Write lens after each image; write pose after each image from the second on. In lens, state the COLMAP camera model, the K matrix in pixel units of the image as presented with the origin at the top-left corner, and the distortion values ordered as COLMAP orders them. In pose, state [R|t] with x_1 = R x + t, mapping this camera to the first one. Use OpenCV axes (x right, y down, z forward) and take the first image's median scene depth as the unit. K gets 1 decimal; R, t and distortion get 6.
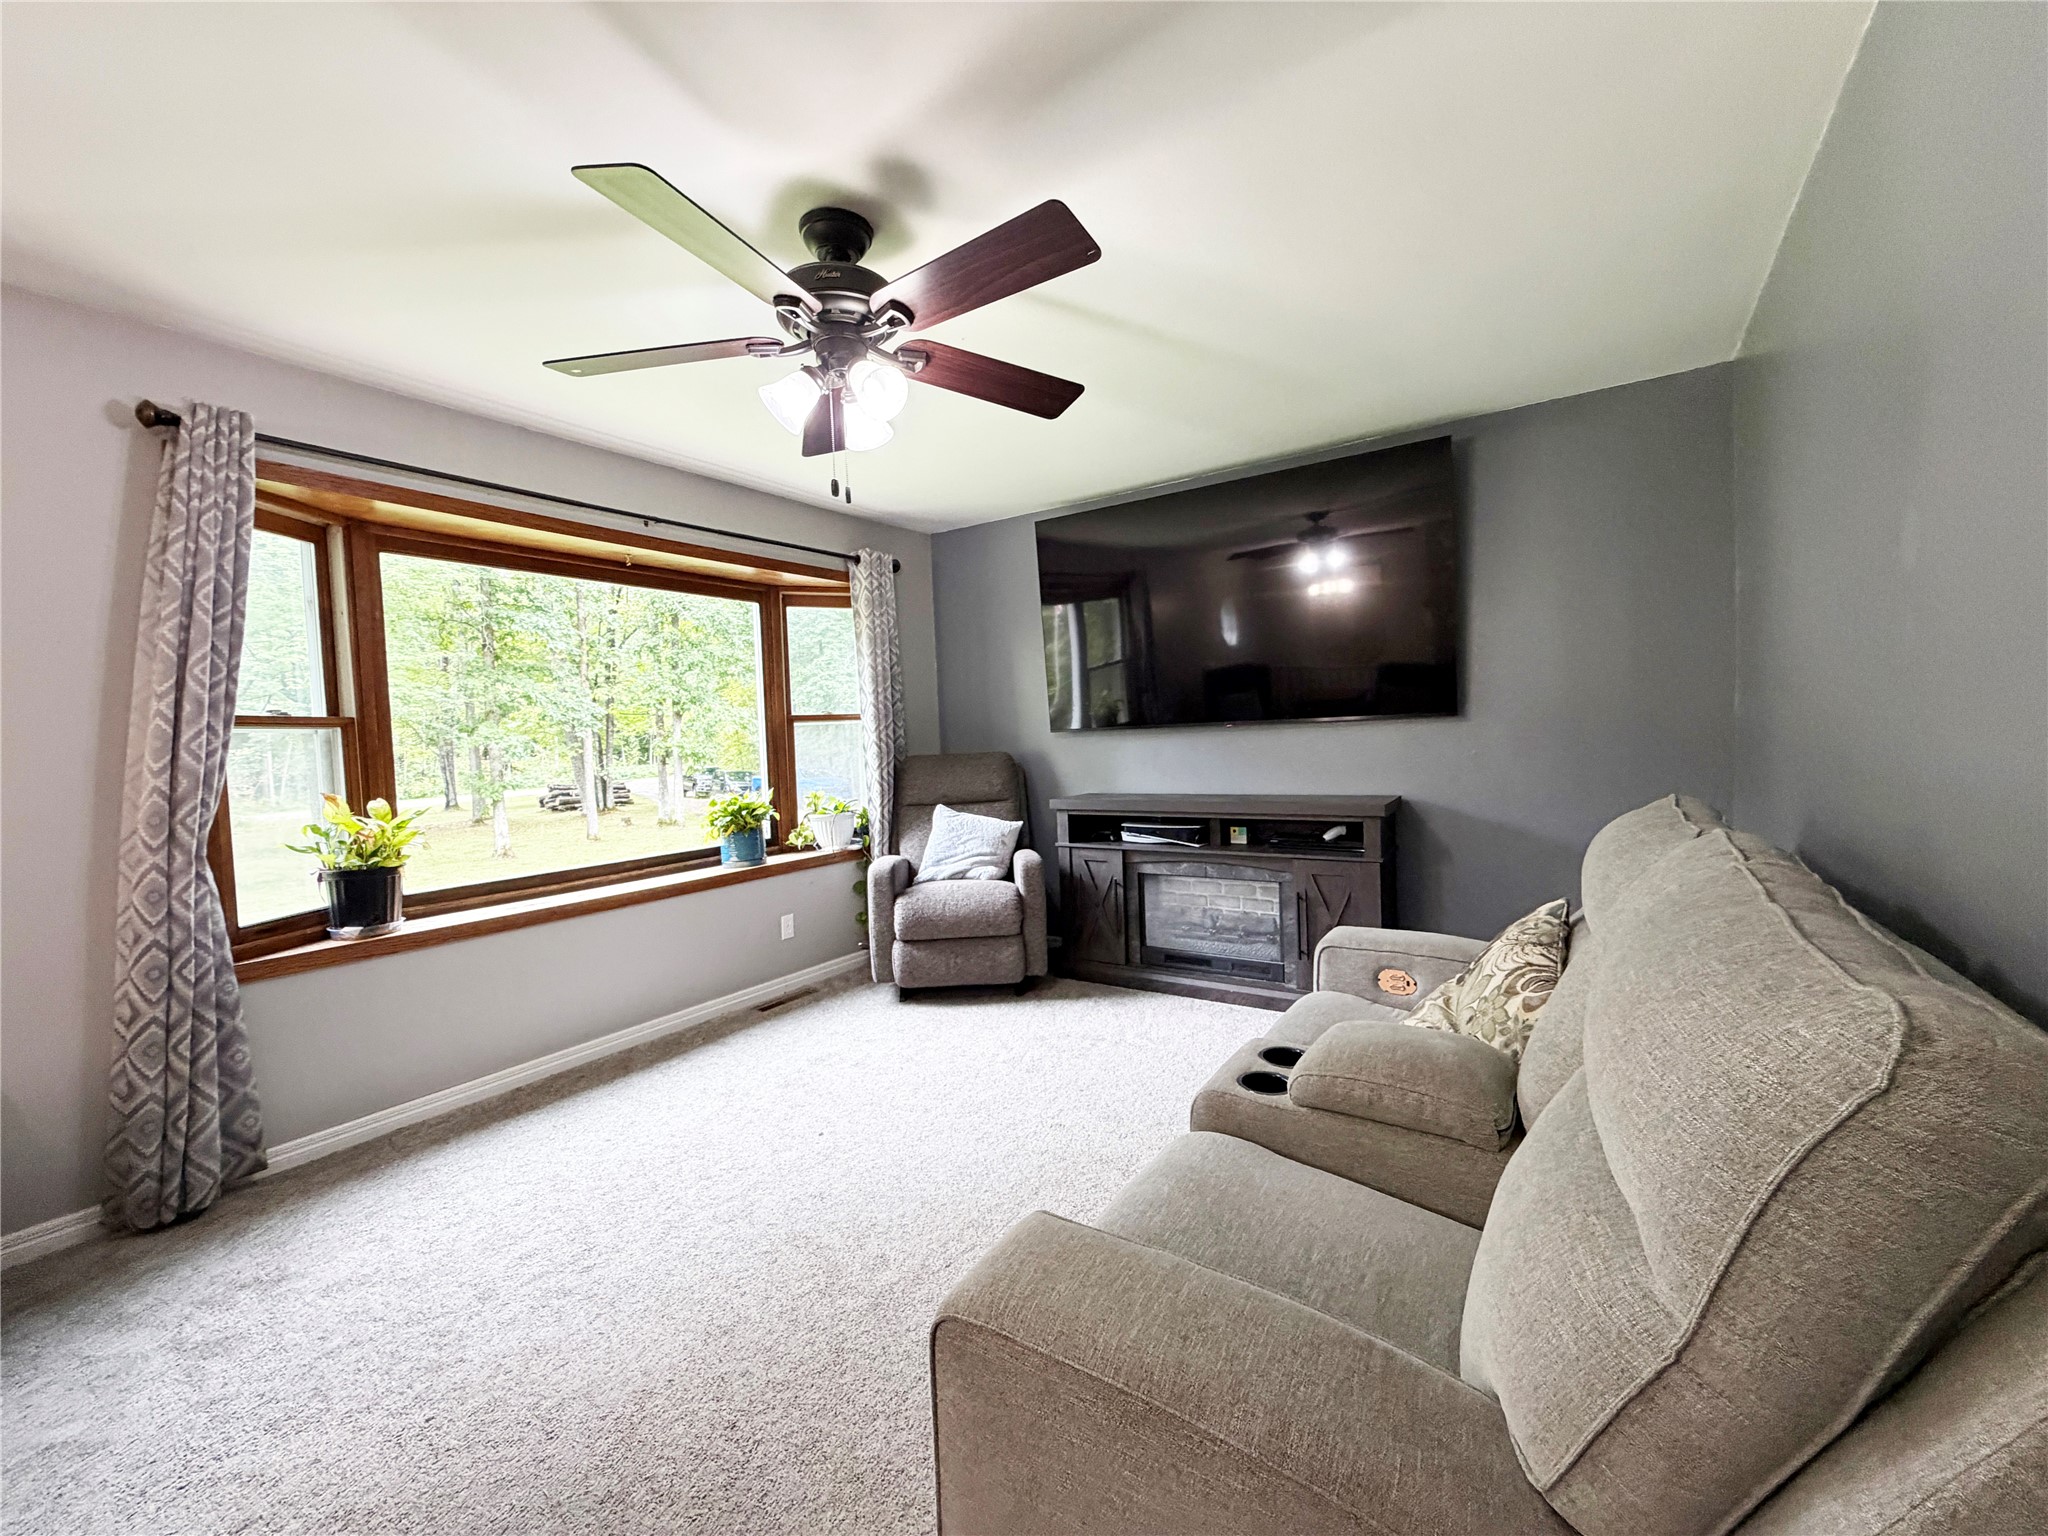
lens RADIAL K [[814.9, 0, 1024.0], [0, 814.9, 768.0], [0, 0, 1]] dist [-0.000078, 0.000083]
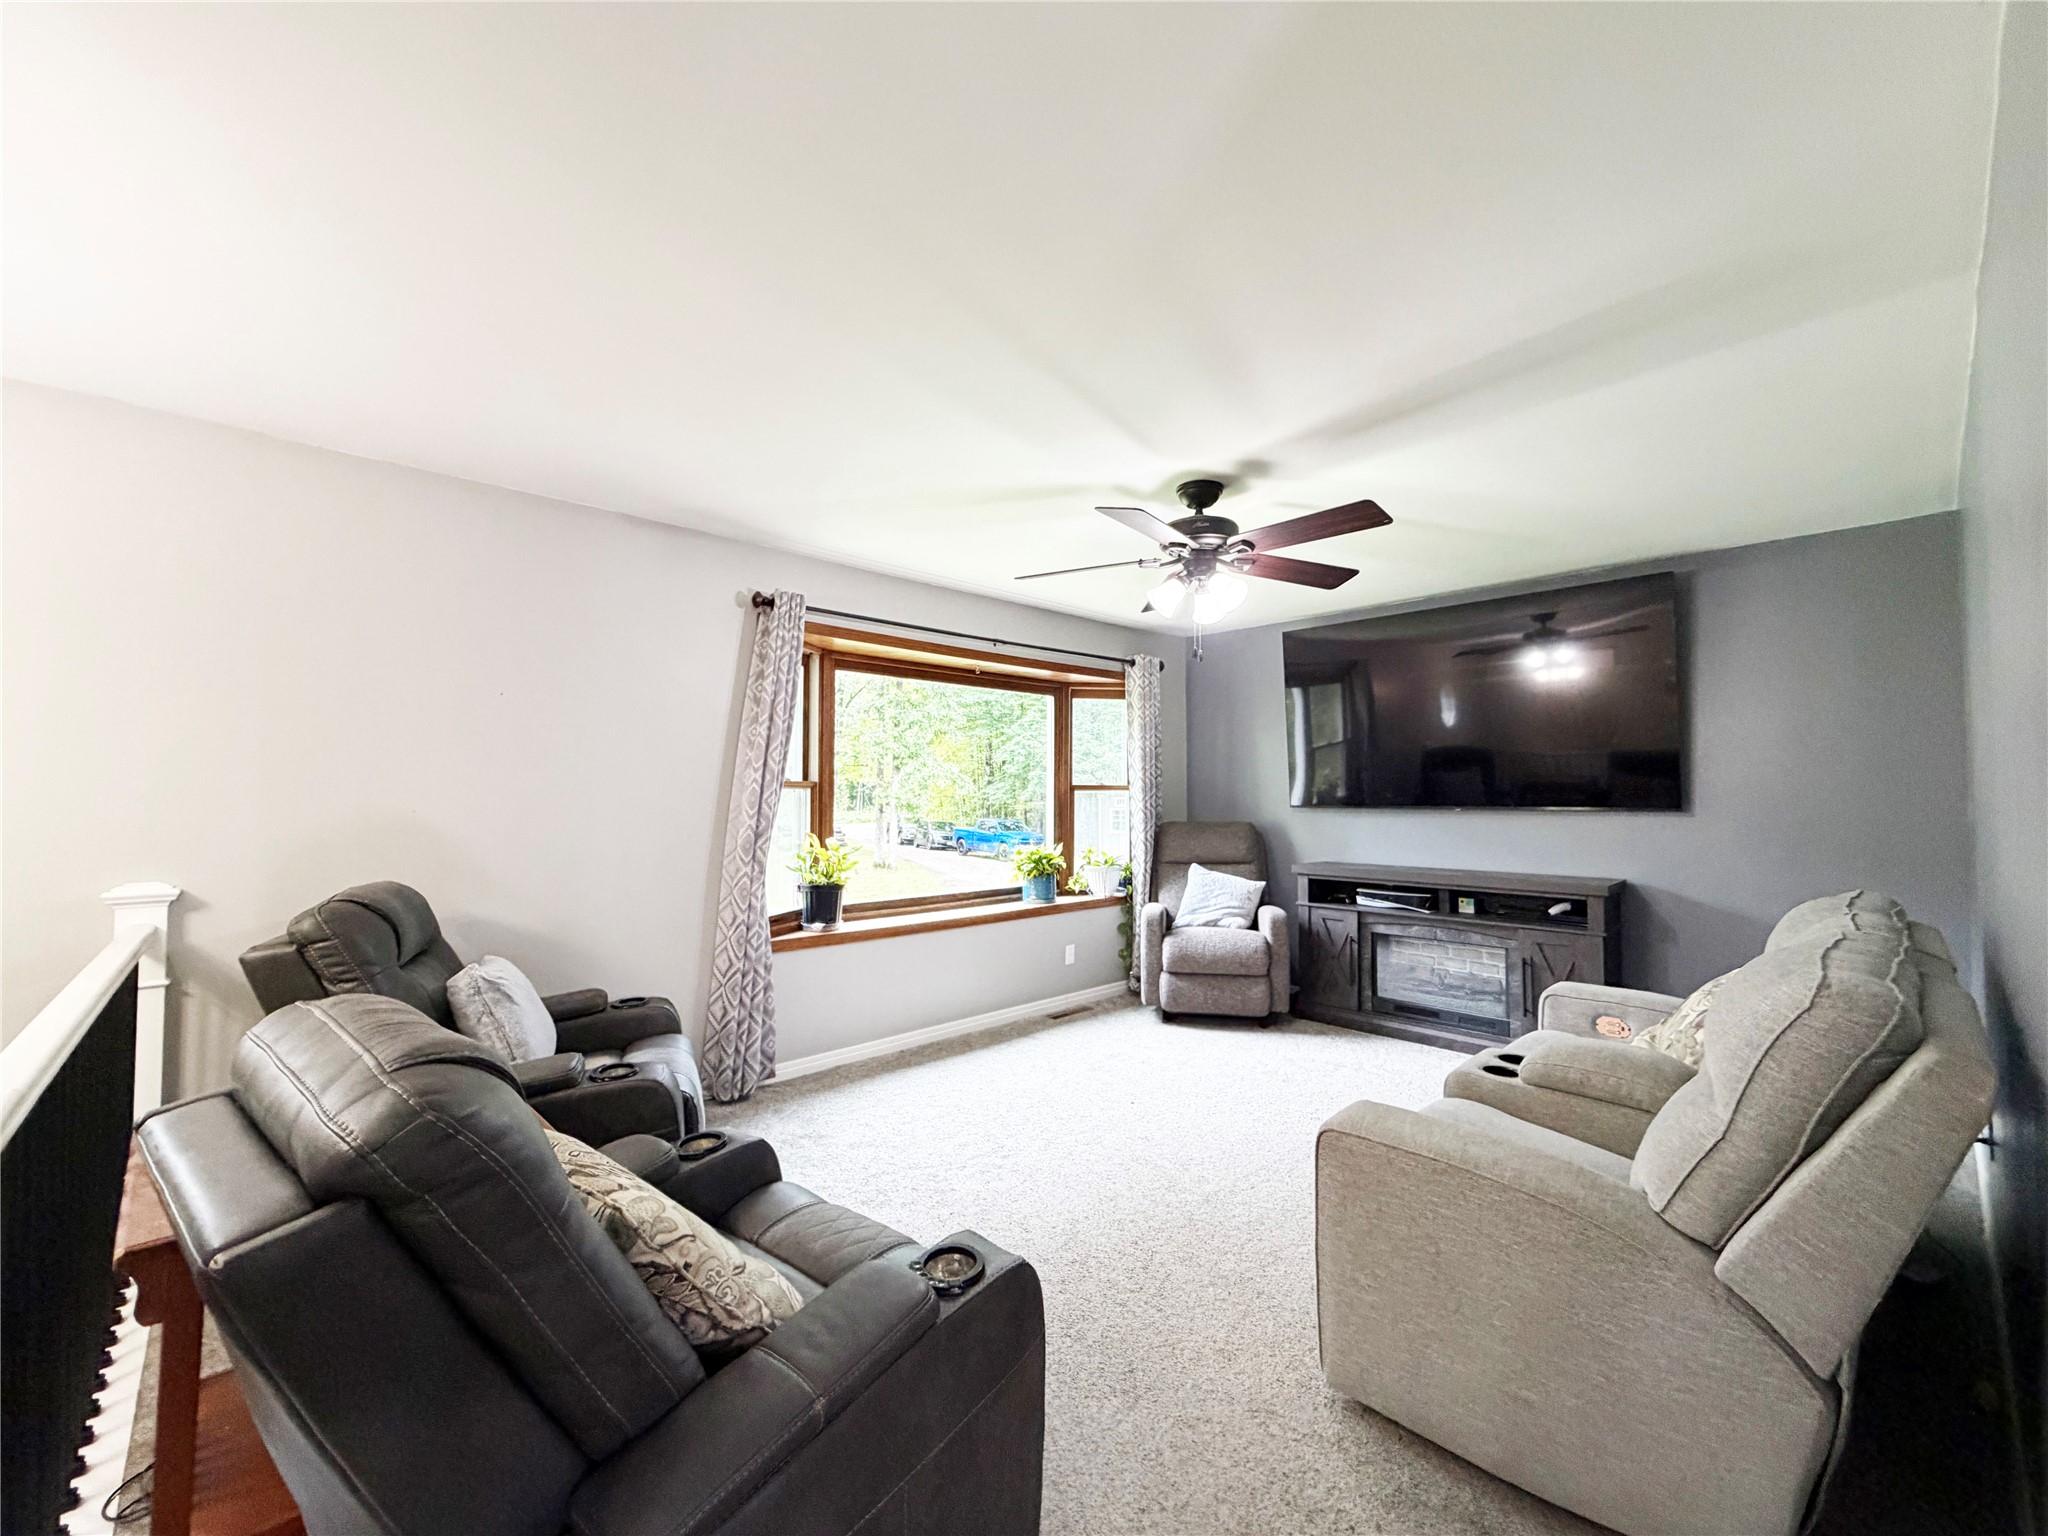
lens RADIAL K [[814.9, 0, 1024.0], [0, 814.9, 768.0], [0, 0, 1]] dist [-0.000078, 0.000083]
pose [[0.974598, 0.031806, -0.221692, -0.098740], [-0.047630, 0.996655, -0.066404, -0.004835], [0.218838, 0.075277, 0.972853, -0.276836]]
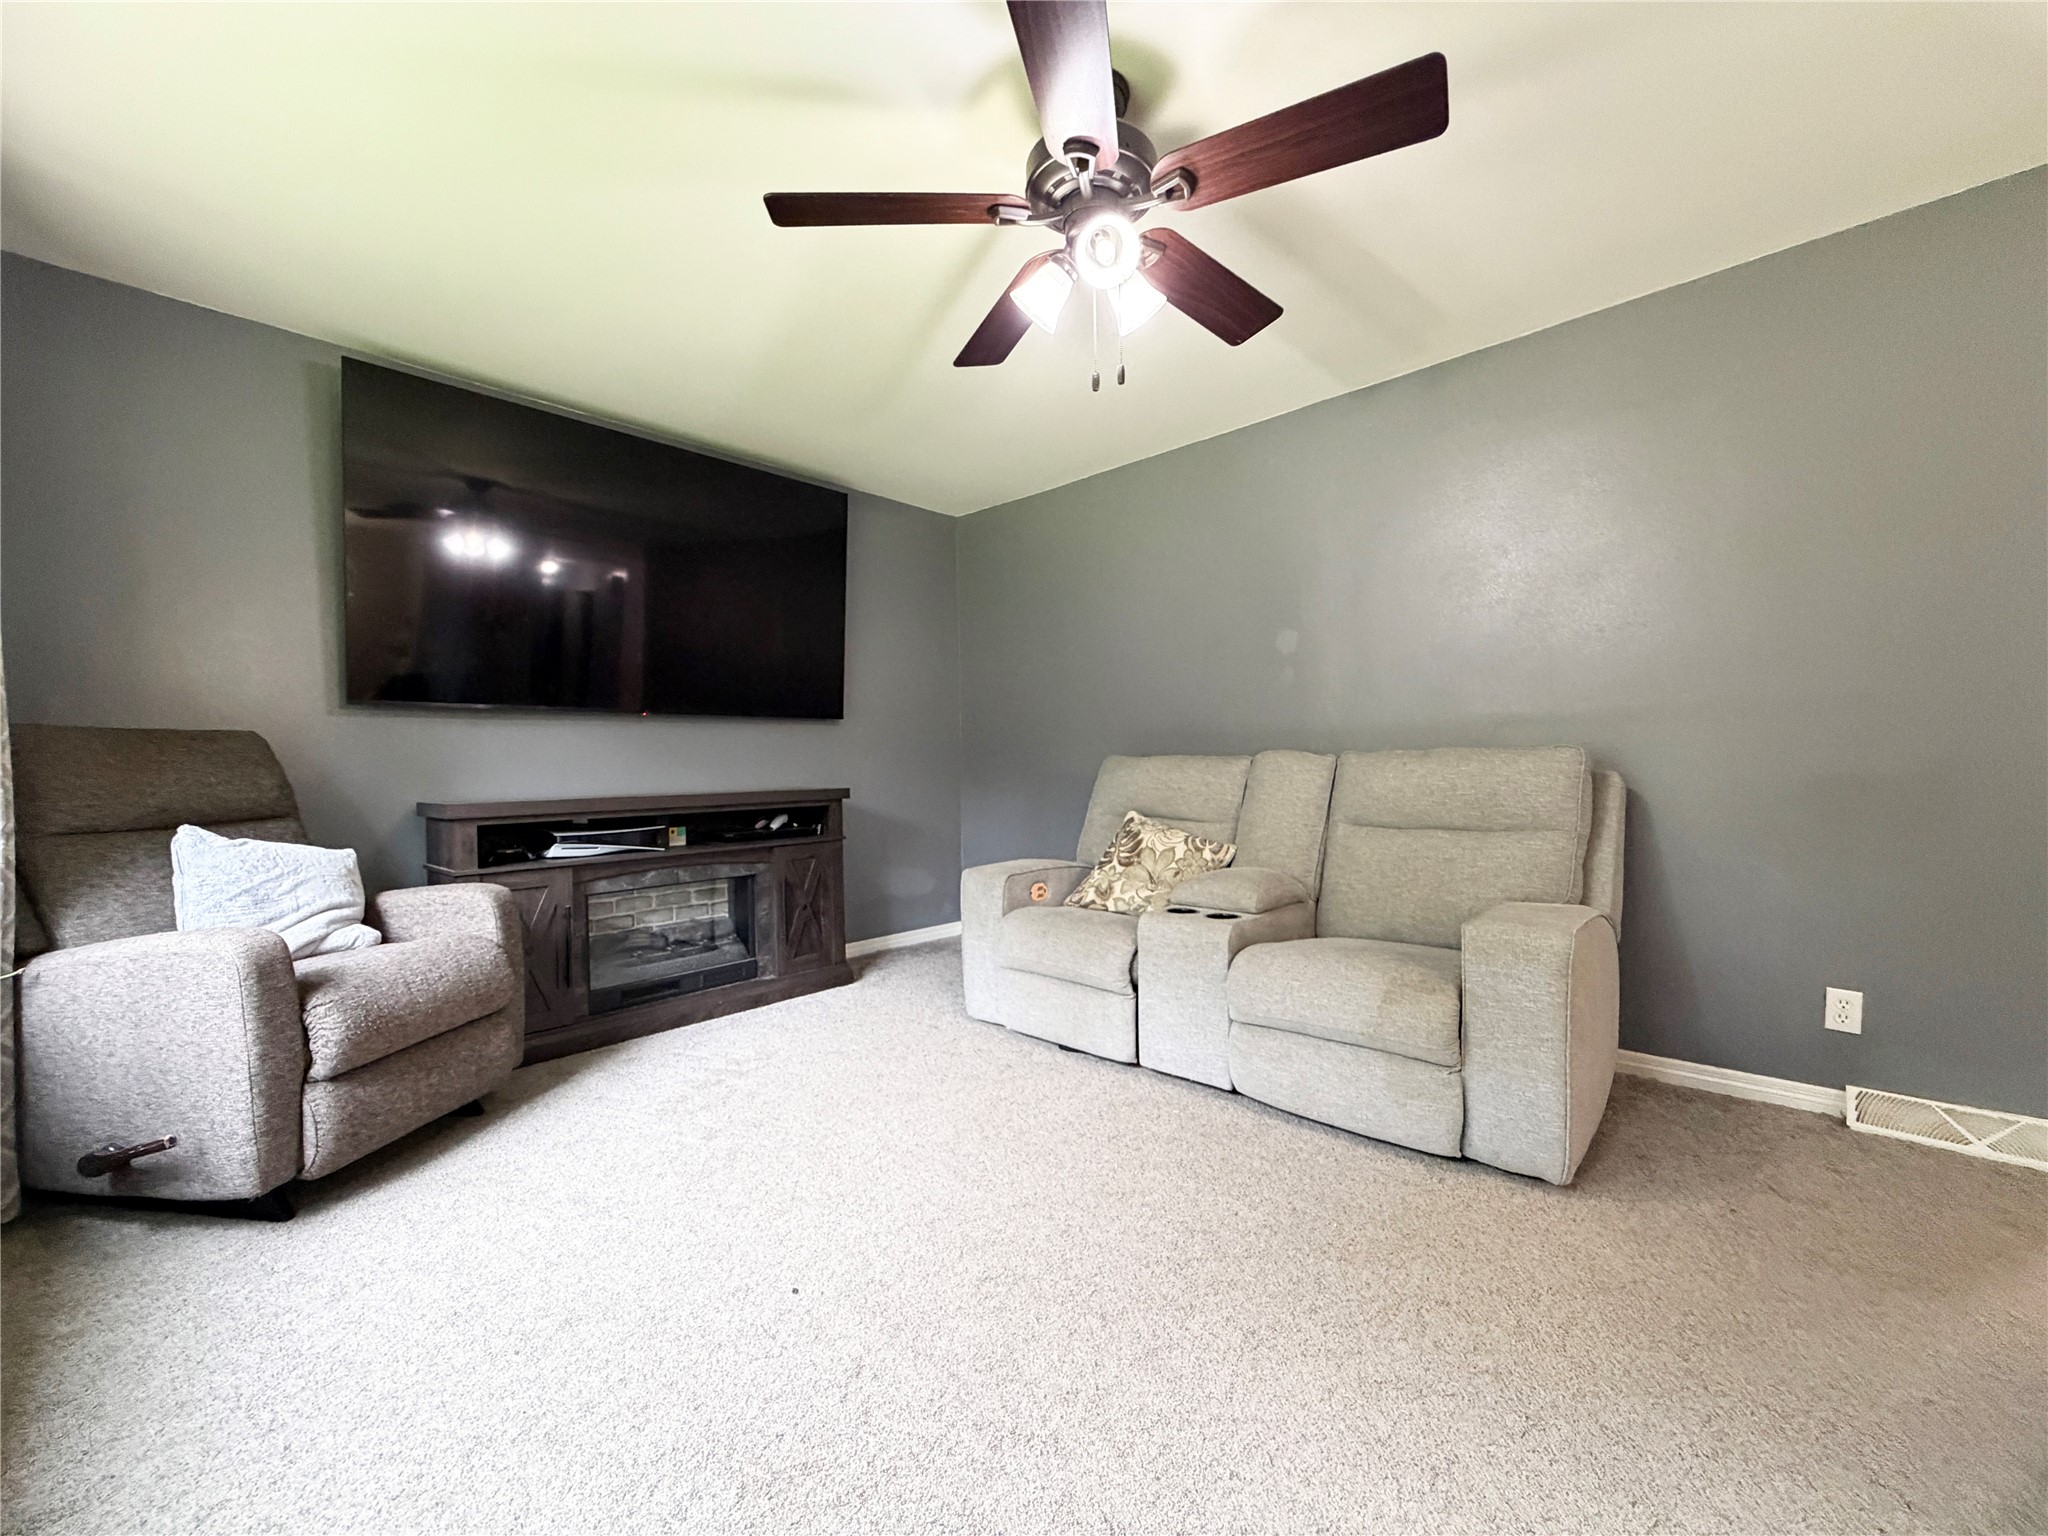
lens RADIAL K [[814.9, 0, 1024.0], [0, 814.9, 768.0], [0, 0, 1]] dist [-0.000078, 0.000083]
pose [[0.165692, 0.030527, 0.985705, -0.572495], [0.054501, 0.997710, -0.040060, 0.066326], [-0.984670, 0.060359, 0.163649, 0.489495]]
